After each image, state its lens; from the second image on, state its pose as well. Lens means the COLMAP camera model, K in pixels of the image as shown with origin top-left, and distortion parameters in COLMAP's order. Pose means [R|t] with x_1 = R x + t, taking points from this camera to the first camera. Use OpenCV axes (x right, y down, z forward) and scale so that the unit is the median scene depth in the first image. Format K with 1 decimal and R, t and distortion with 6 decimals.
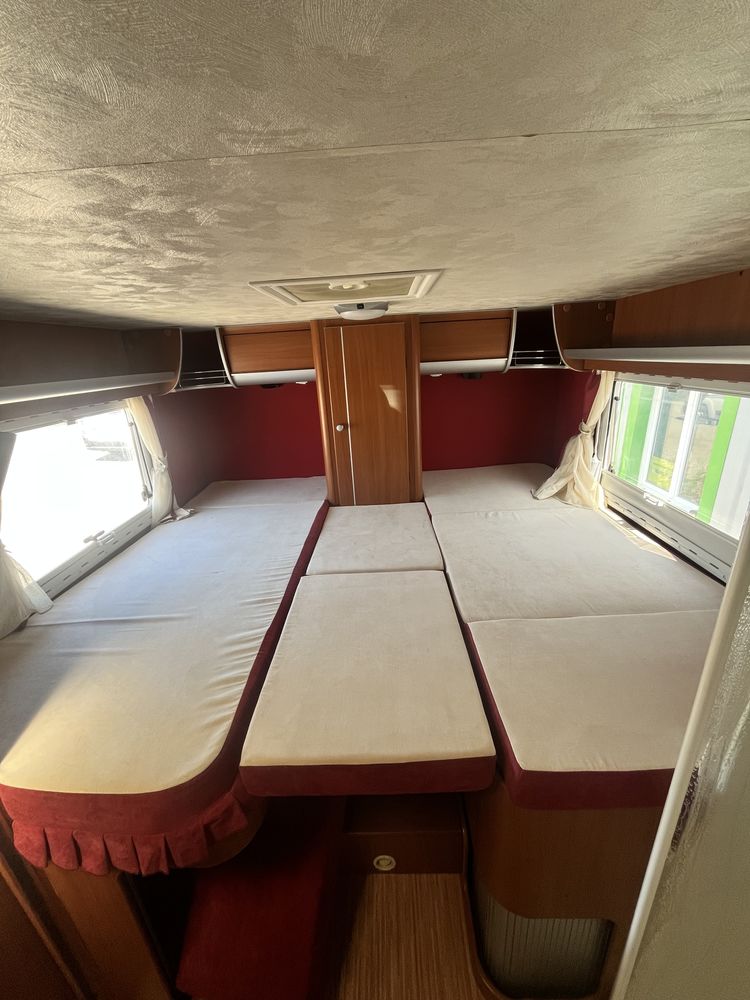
lens RADIAL K [[404.7, 0, 376.0], [0, 404.7, 502.4], [0, 0, 1]] dist [-0.000497, -0.000667]
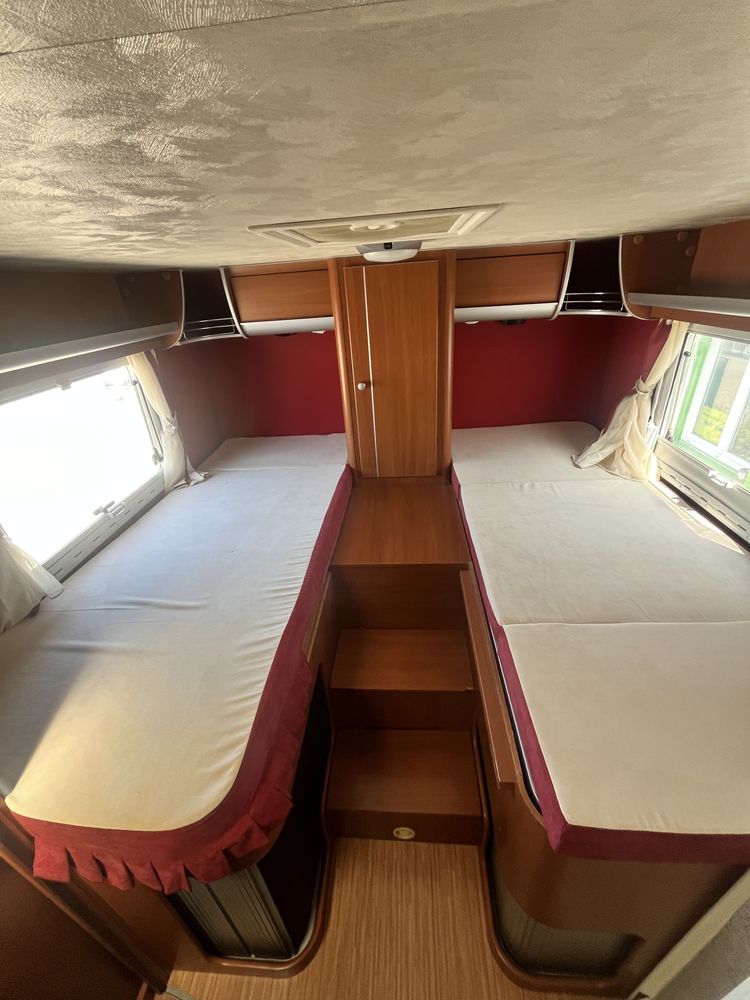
lens RADIAL K [[404.7, 0, 376.6], [0, 404.7, 502.2], [0, 0, 1]] dist [-0.000497, -0.000667]
pose [[0.998796, 0.016072, -0.046353, -0.013592], [-0.009028, 0.988895, 0.148340, -0.081341], [0.048222, -0.147743, 0.987849, 0.098722]]
